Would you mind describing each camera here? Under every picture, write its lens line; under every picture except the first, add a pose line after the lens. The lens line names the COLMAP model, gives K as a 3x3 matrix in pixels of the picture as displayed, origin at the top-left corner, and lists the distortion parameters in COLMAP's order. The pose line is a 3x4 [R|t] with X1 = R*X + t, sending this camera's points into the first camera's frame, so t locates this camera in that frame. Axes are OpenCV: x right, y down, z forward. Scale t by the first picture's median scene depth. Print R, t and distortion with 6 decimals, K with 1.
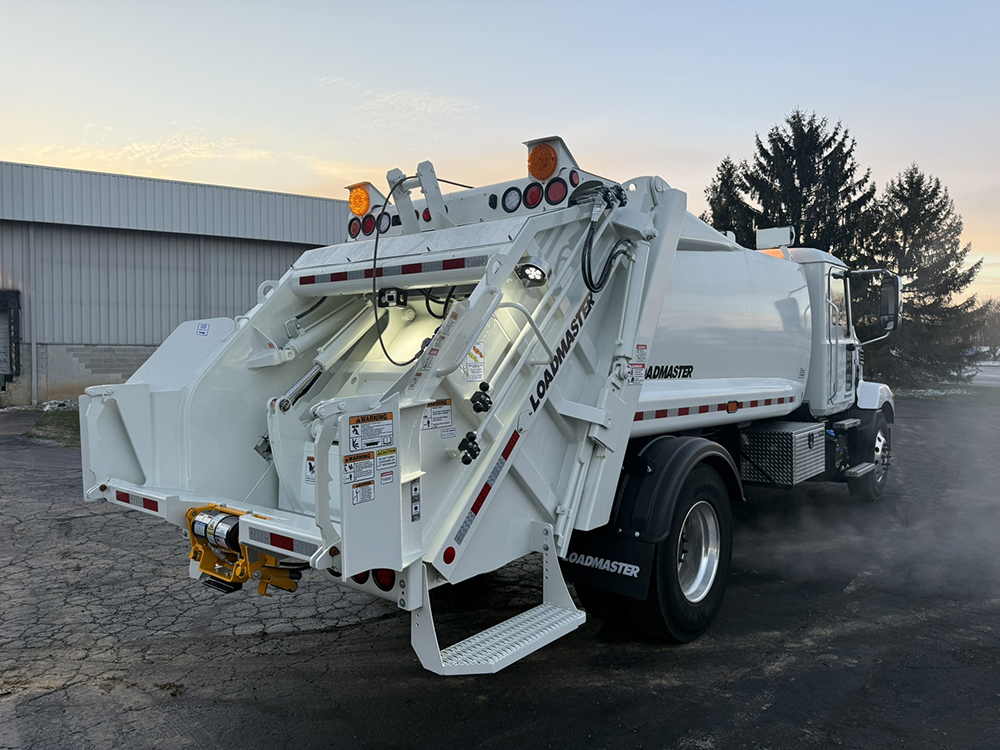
lens RADIAL K [[700.5, 0, 502.5], [0, 700.5, 385.5], [0, 0, 1]] dist [0.056866, -0.042757]
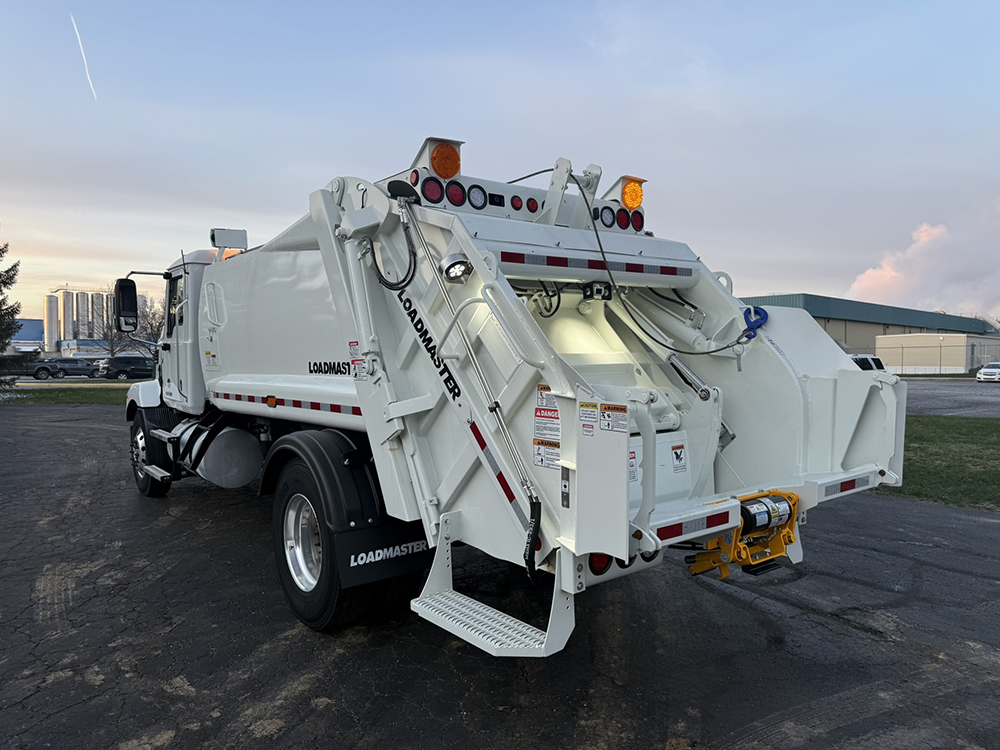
lens RADIAL K [[700.5, 0, 495.5], [0, 700.5, 388.3], [0, 0, 1]] dist [0.056866, -0.042757]
pose [[0.228524, -0.053944, 0.972043, -0.658084], [0.055977, 0.997540, 0.042199, -0.019569], [-0.971928, 0.044768, 0.230981, 0.505311]]
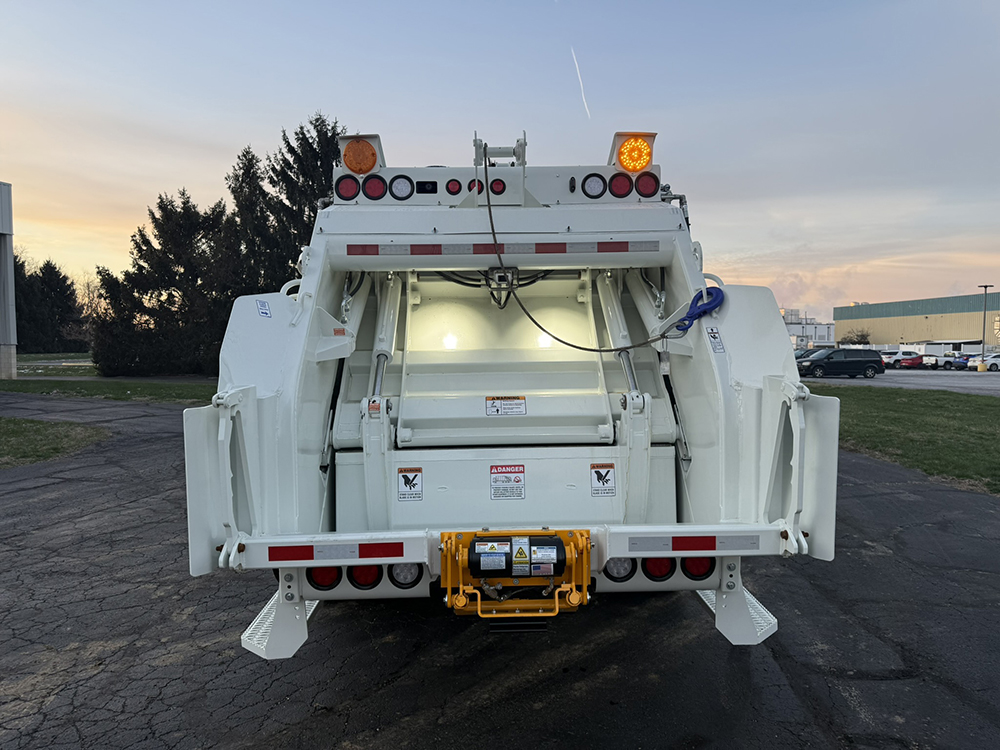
lens RADIAL K [[700.5, 0, 500.5], [0, 700.5, 391.9], [0, 0, 1]] dist [0.056866, -0.042757]
pose [[0.758244, -0.053116, 0.649804, -0.412590], [0.042560, 0.998582, 0.031964, -0.005260], [-0.650581, 0.003419, 0.759429, 0.179659]]
